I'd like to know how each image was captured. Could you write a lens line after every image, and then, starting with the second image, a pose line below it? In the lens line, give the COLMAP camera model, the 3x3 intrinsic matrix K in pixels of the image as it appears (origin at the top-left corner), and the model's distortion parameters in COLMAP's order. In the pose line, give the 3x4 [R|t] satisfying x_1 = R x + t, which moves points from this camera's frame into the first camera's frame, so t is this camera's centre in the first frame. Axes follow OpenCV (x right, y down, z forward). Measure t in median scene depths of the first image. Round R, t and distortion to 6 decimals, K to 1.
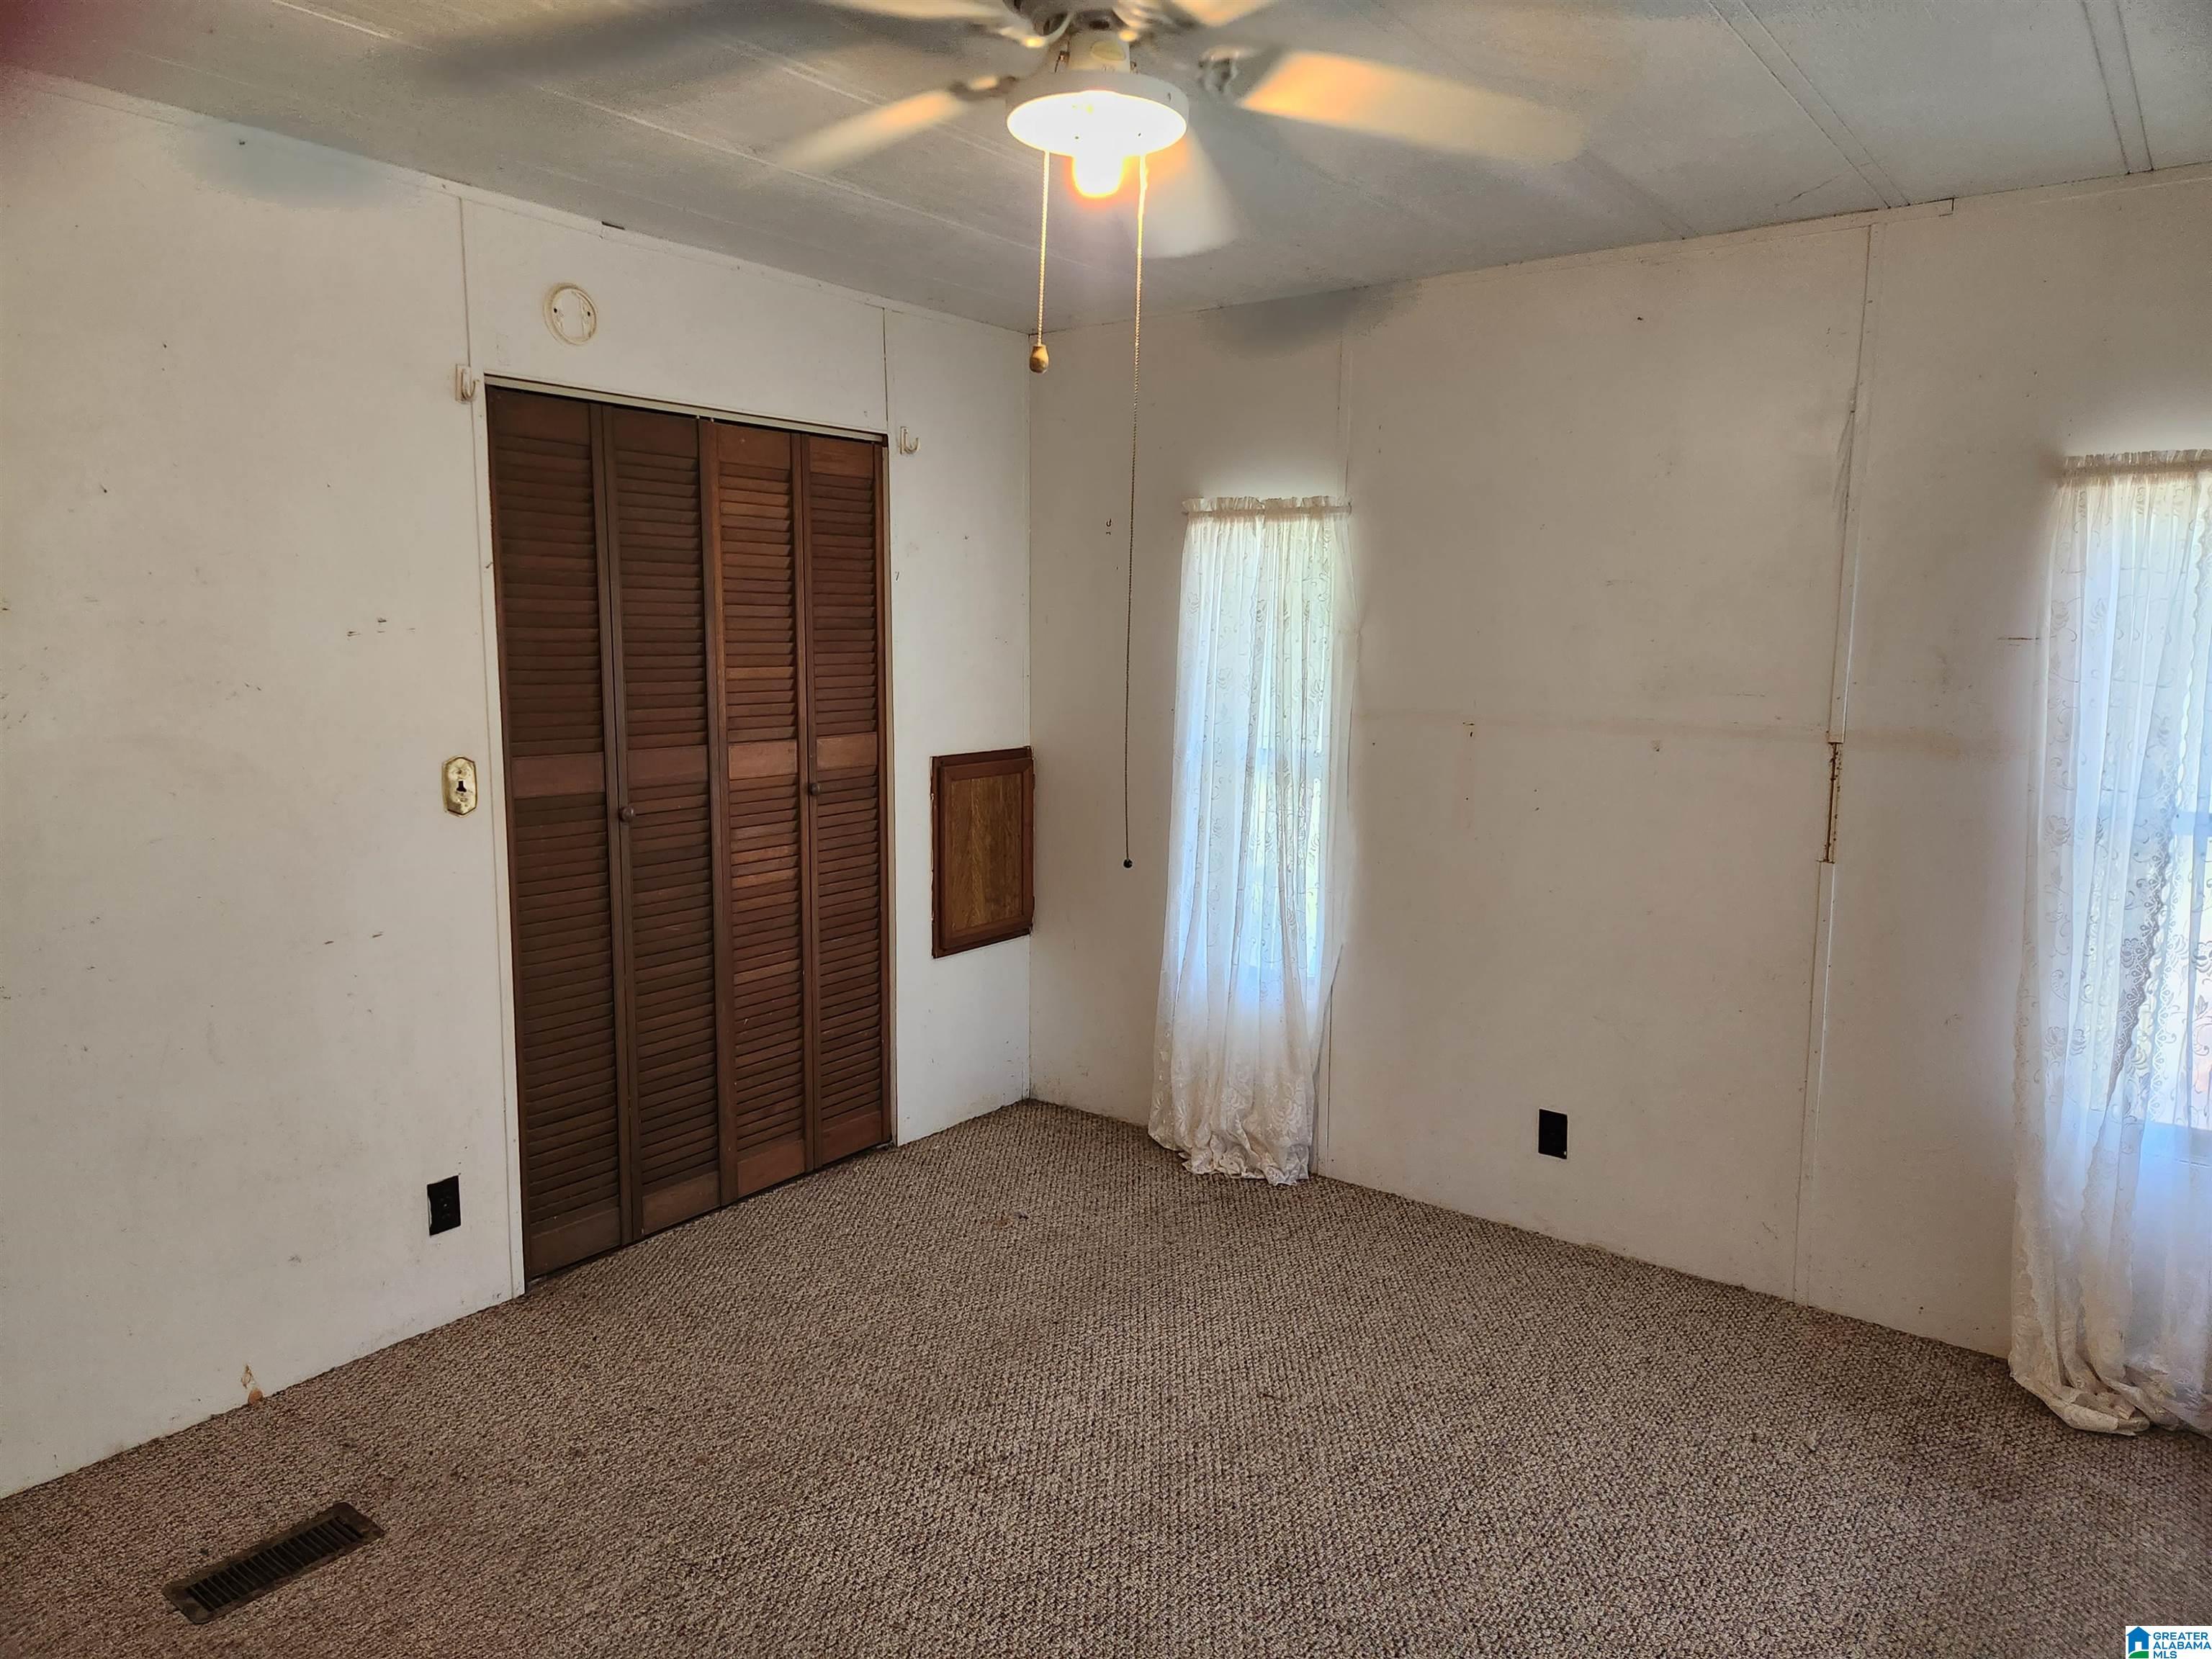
lens RADIAL K [[1465.3, 0, 1100.2], [0, 1465.3, 800.4], [0, 0, 1]] dist [0.077001, -0.066487]
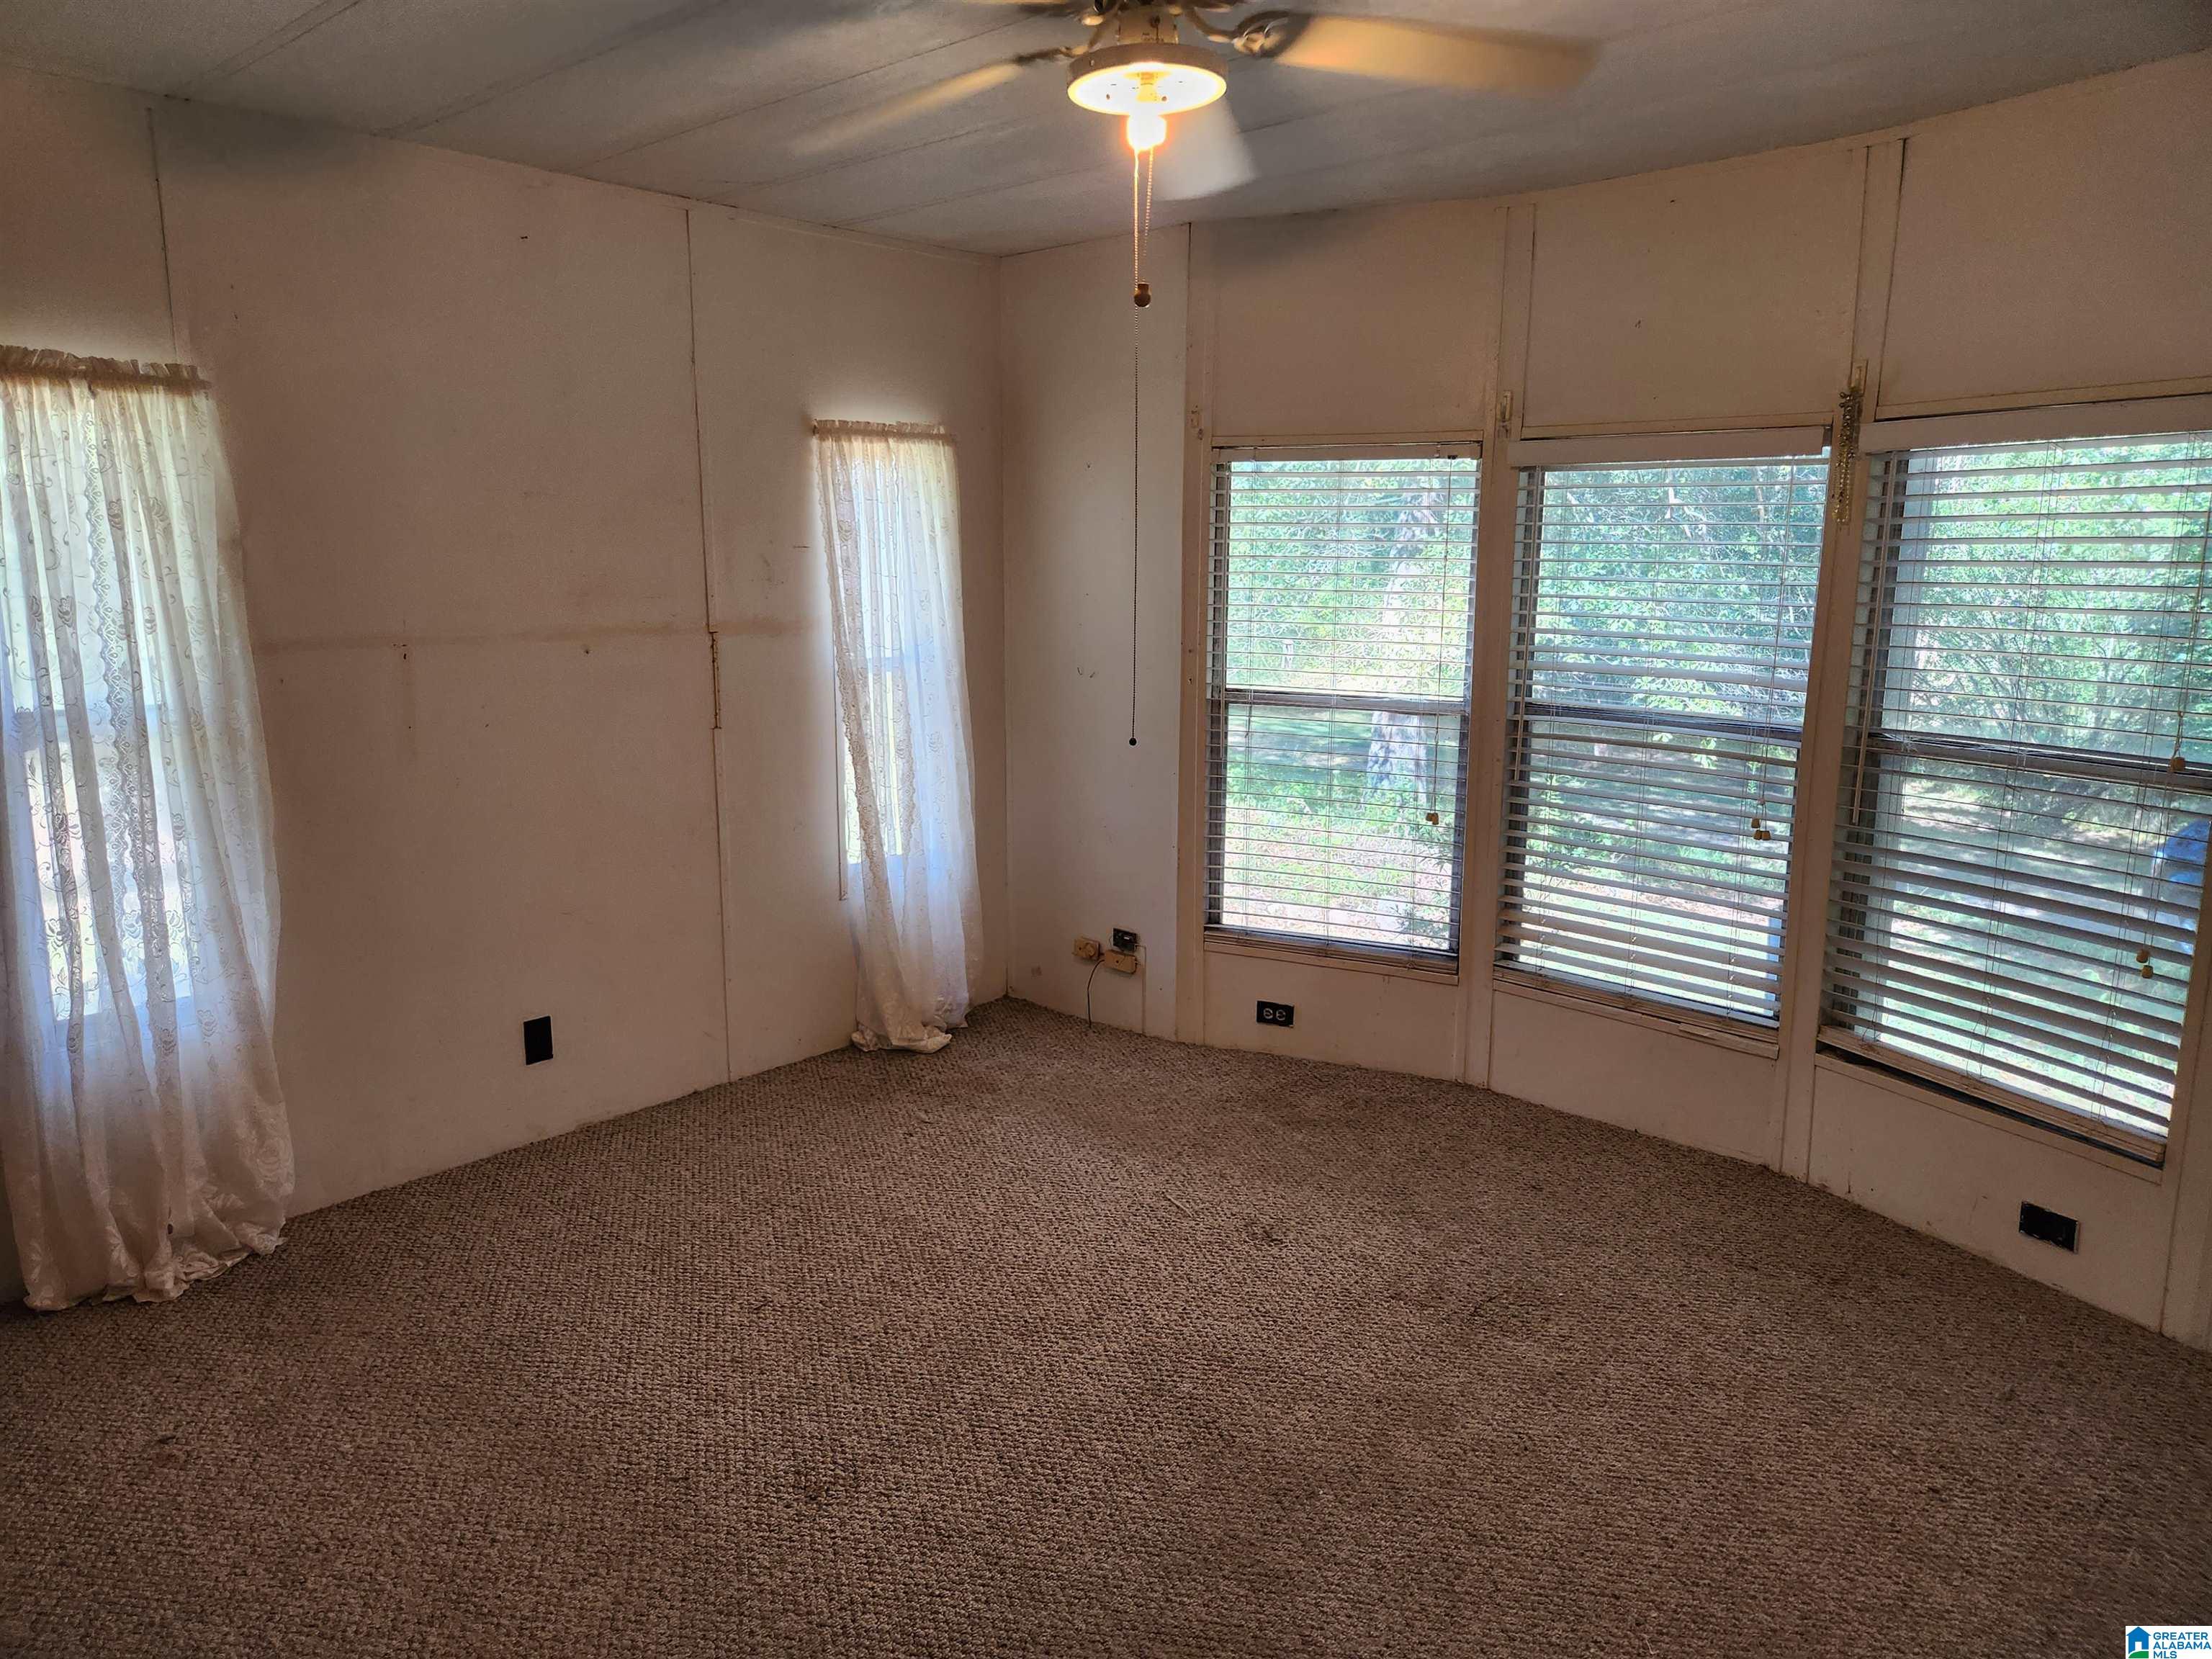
lens RADIAL K [[1465.3, 0, 1100.2], [0, 1465.3, 800.4], [0, 0, 1]] dist [0.077001, -0.066487]
pose [[0.093534, -0.181719, 0.978892, -0.605288], [0.121102, 0.977978, 0.169978, -0.060693], [-0.988223, 0.102647, 0.113481, 0.468192]]
